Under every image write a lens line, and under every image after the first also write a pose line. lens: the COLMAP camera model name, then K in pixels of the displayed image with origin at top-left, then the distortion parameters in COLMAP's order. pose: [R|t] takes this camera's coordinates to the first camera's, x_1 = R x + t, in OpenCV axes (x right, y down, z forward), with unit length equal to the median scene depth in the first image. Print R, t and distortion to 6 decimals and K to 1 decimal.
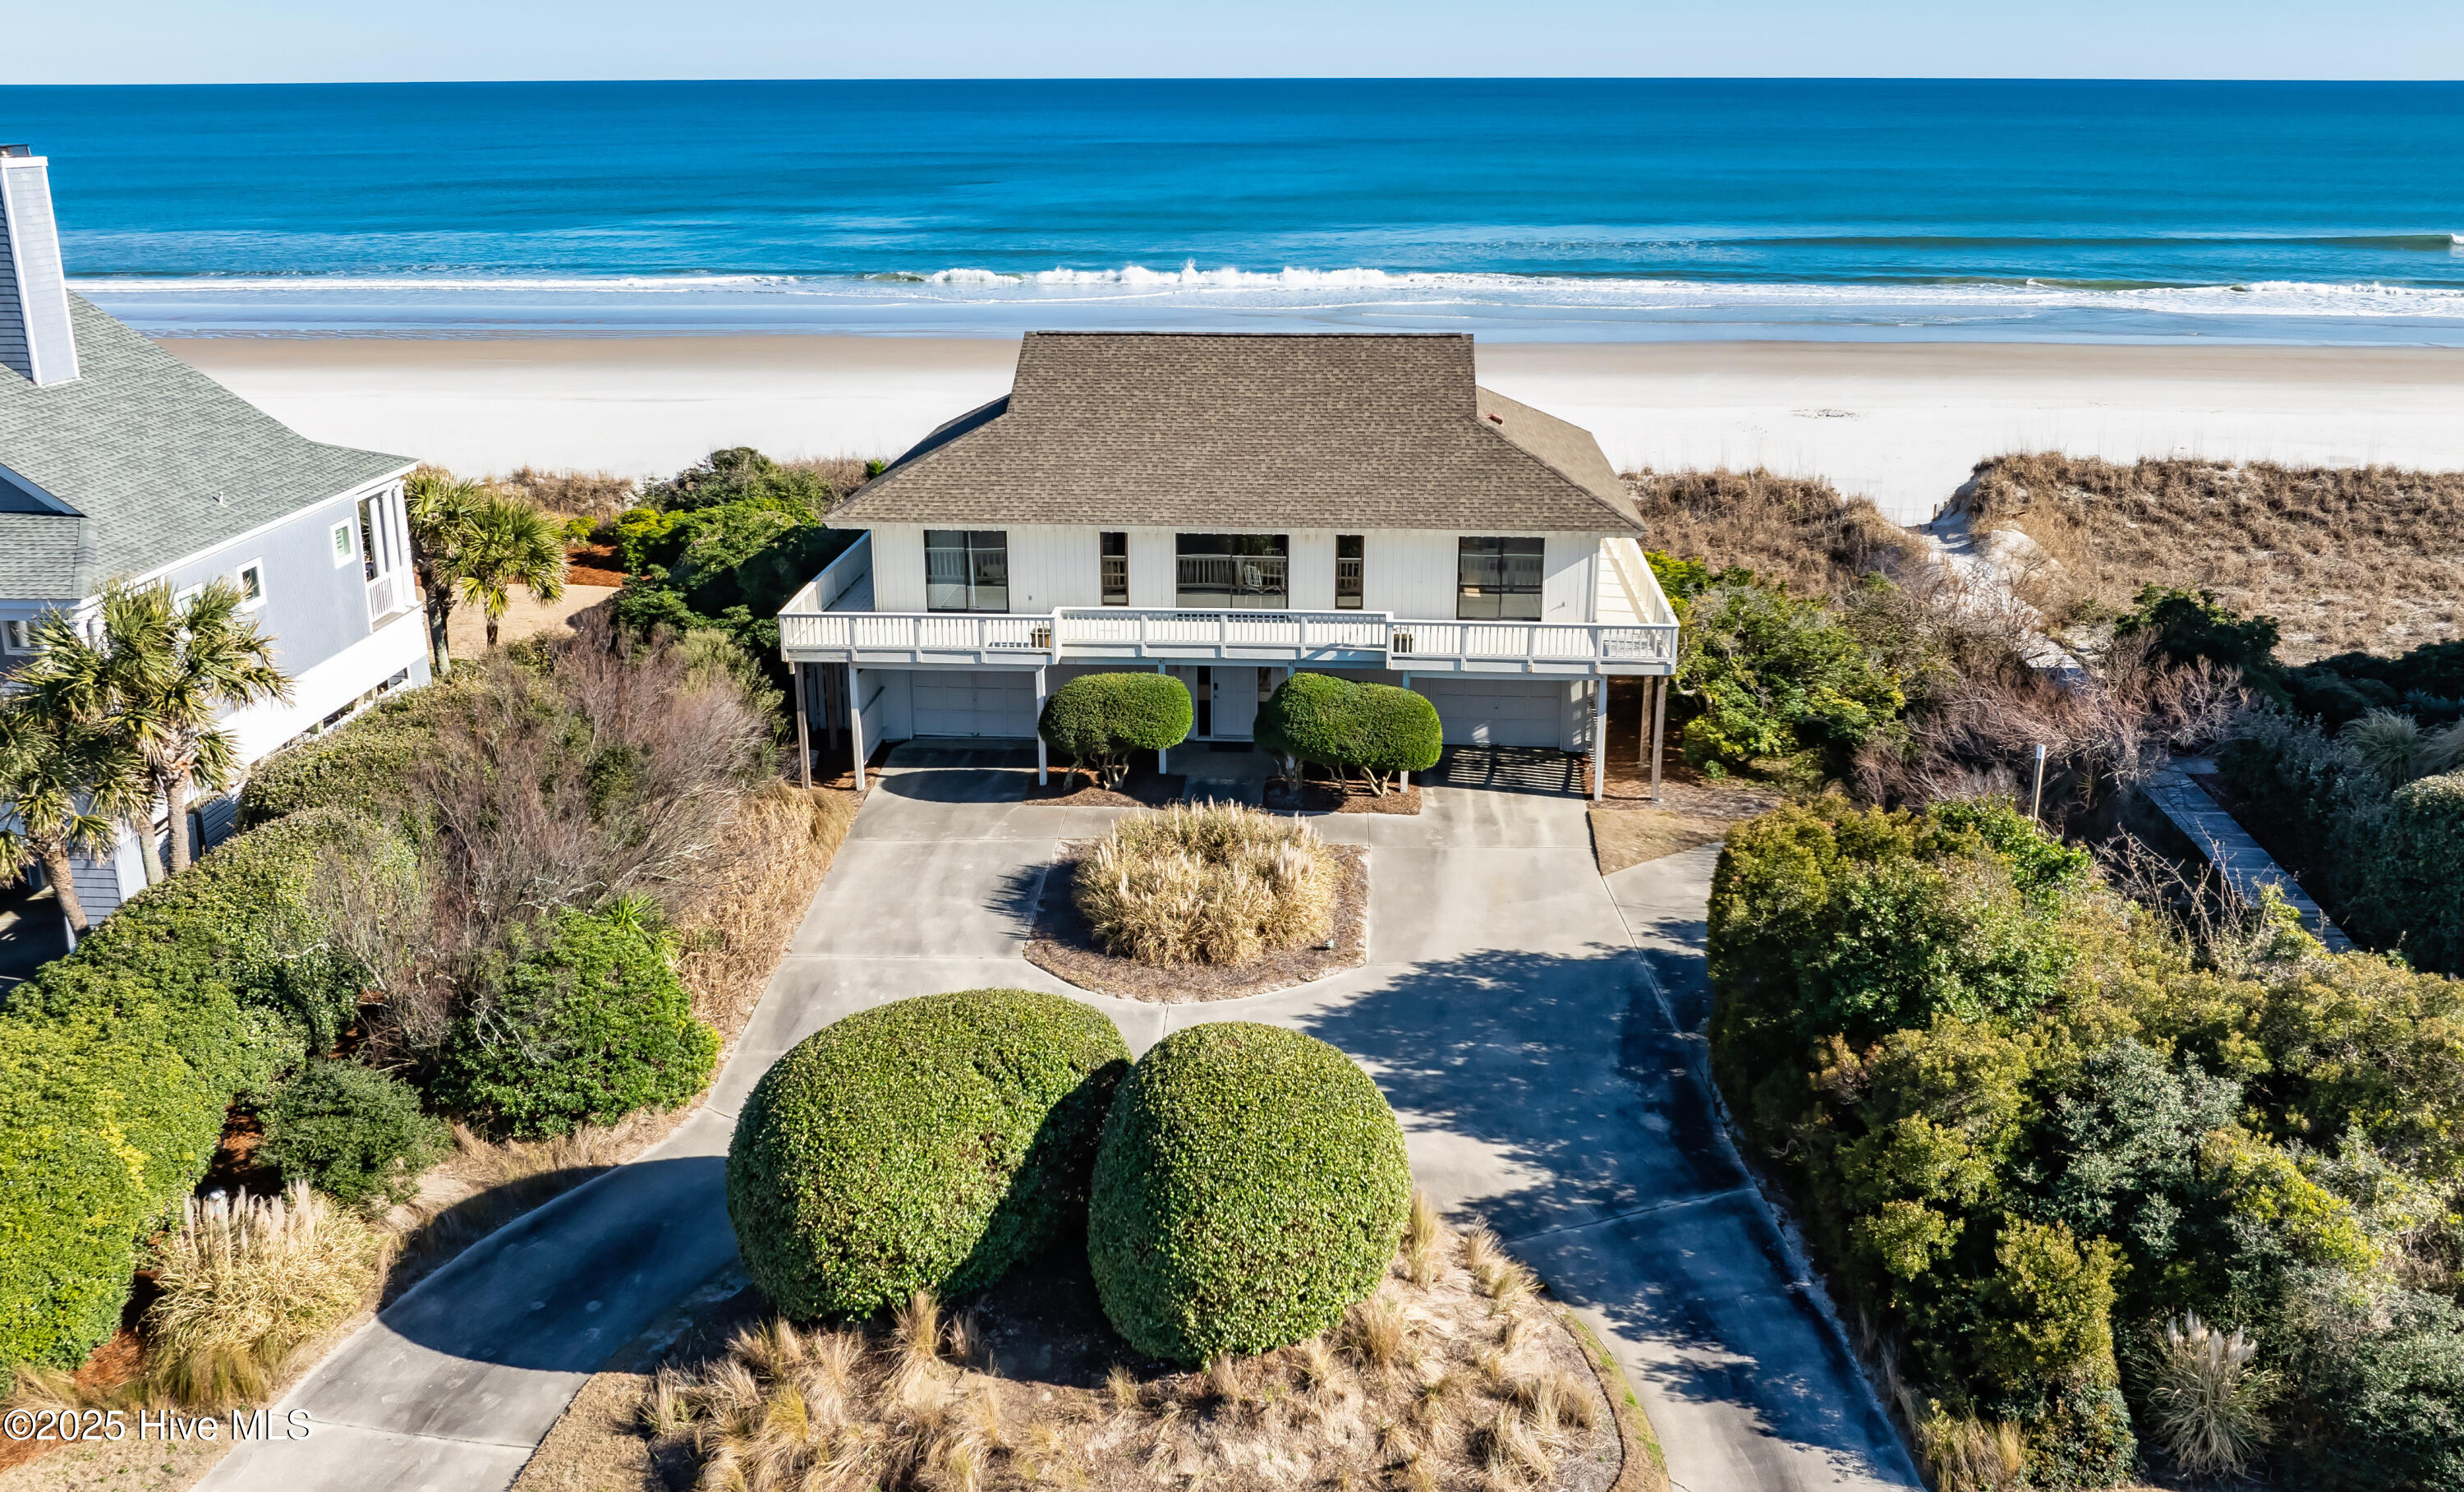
lens RADIAL K [[2161.0, 0, 1232.0], [0, 2161.0, 746.0], [0, 0, 1]] dist [0.012949, 0.001453]
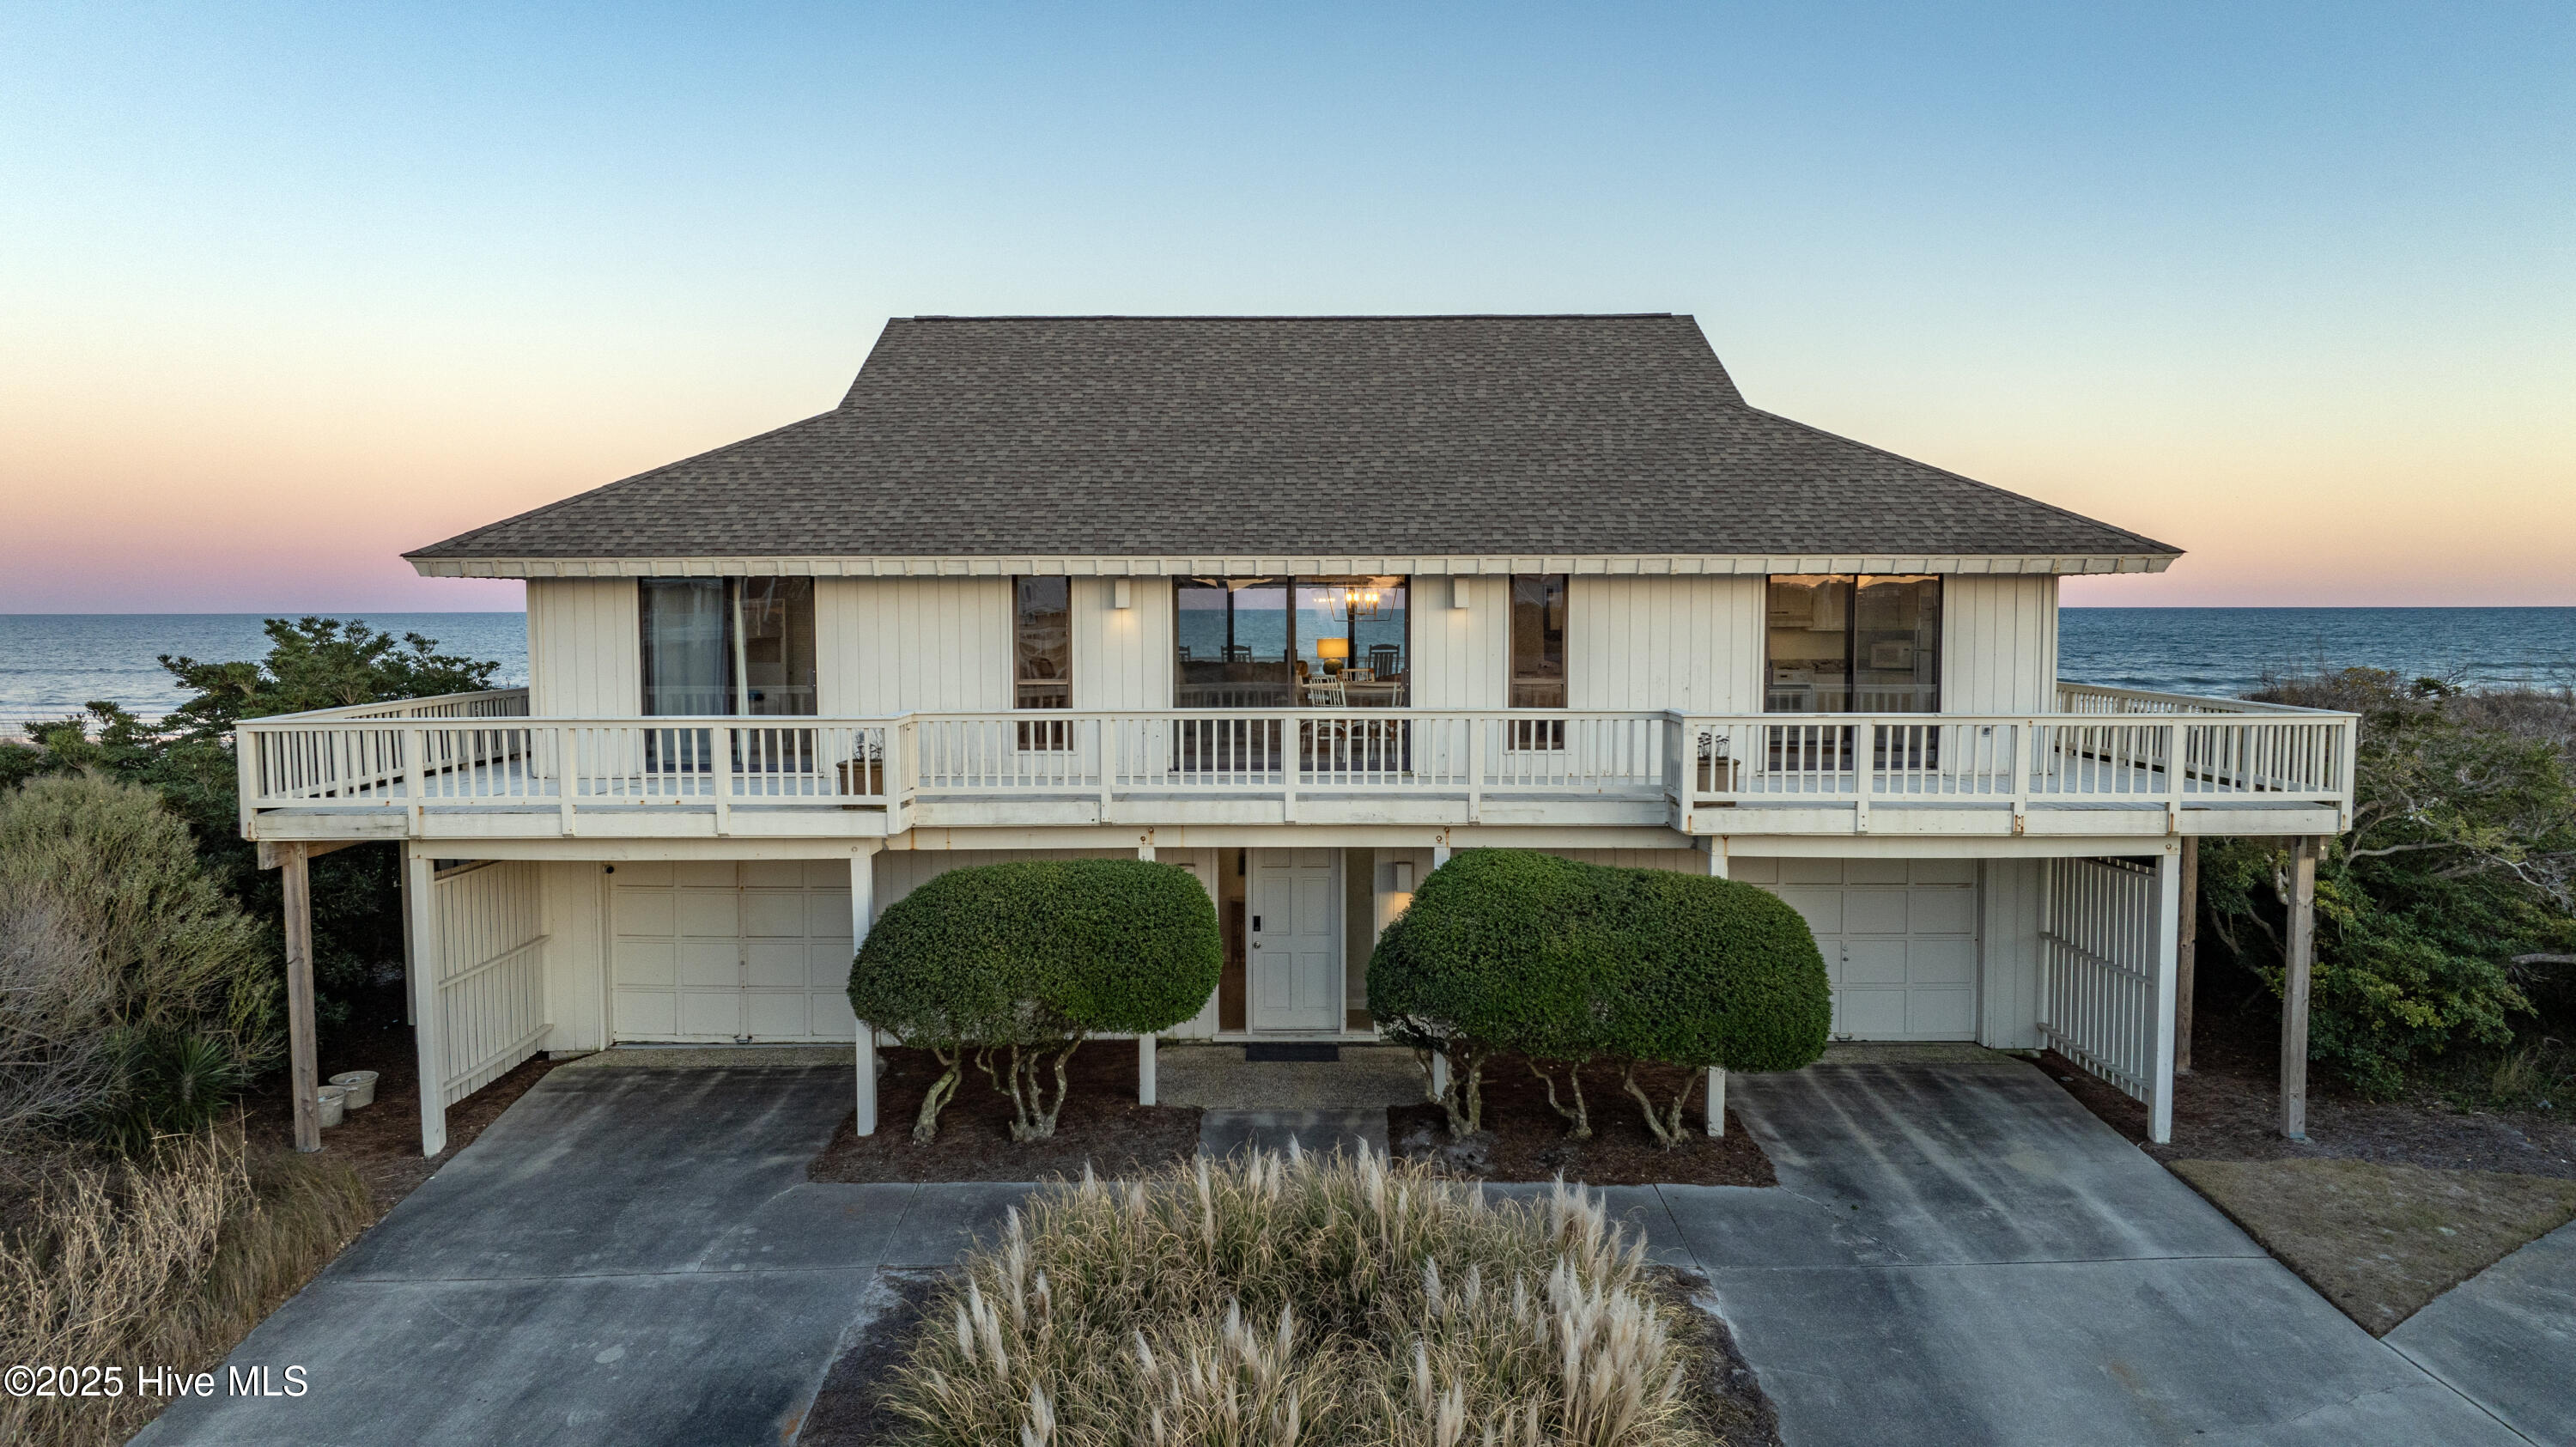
lens RADIAL K [[1824.1, 0, 1280.8], [0, 1824.1, 730.3], [0, 0, 1]] dist [-0.018426, 0.006198]
pose [[0.998023, -0.005026, 0.062656, -0.028104], [0.019576, 0.972079, -0.233837, 0.025948], [-0.059731, 0.234601, 0.970255, 0.628820]]
